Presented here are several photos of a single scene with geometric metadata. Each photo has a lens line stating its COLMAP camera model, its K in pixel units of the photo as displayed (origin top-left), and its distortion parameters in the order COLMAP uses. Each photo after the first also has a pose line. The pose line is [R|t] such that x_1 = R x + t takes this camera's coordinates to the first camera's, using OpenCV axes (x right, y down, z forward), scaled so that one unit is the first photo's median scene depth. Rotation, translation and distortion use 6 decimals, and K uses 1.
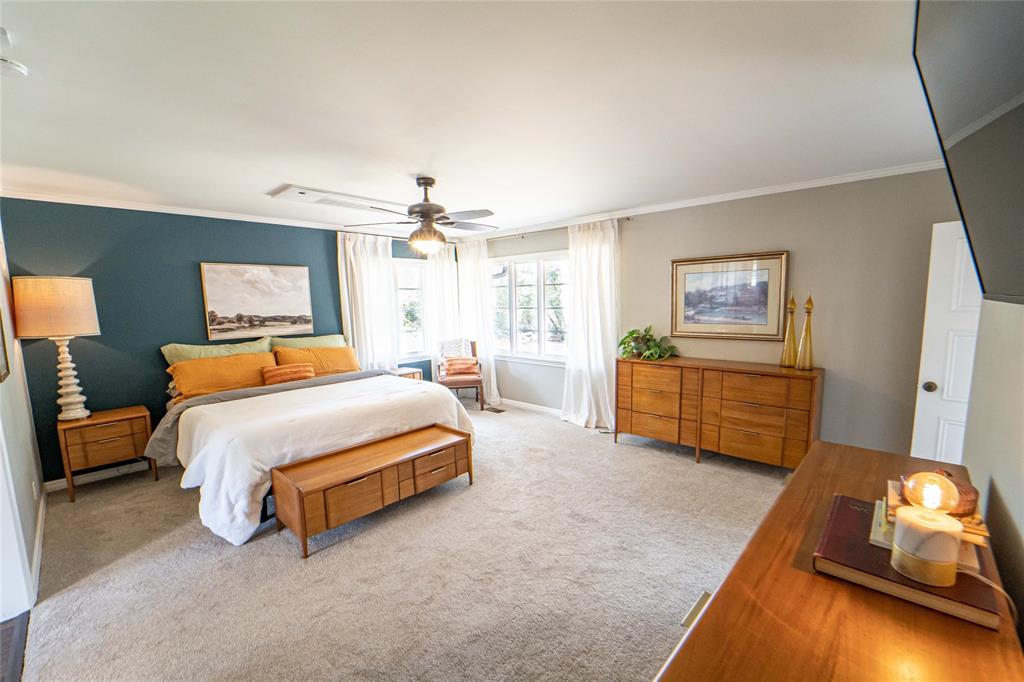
lens RADIAL K [[417.7, 0, 517.1], [0, 417.7, 351.5], [0, 0, 1]] dist [-0.010571, -0.000319]
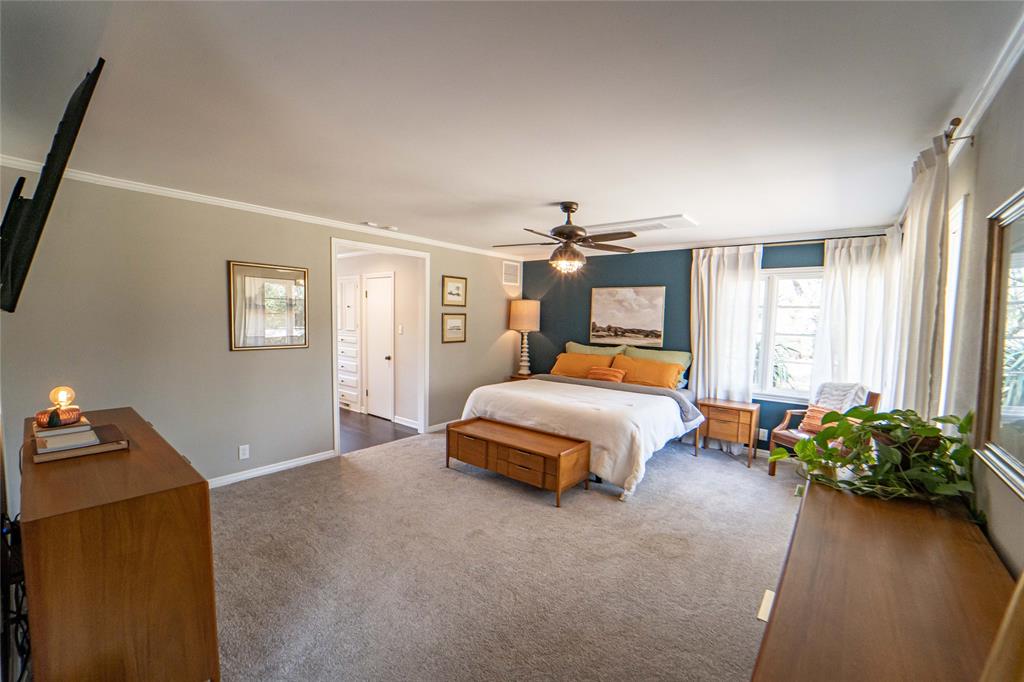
lens RADIAL K [[417.7, 0, 517.1], [0, 417.7, 351.5], [0, 0, 1]] dist [-0.010571, -0.000319]
pose [[0.076806, 0.102546, -0.991759, 0.631993], [-0.152057, 0.984266, 0.089995, -0.083963], [0.985383, 0.143891, 0.091190, 0.608937]]
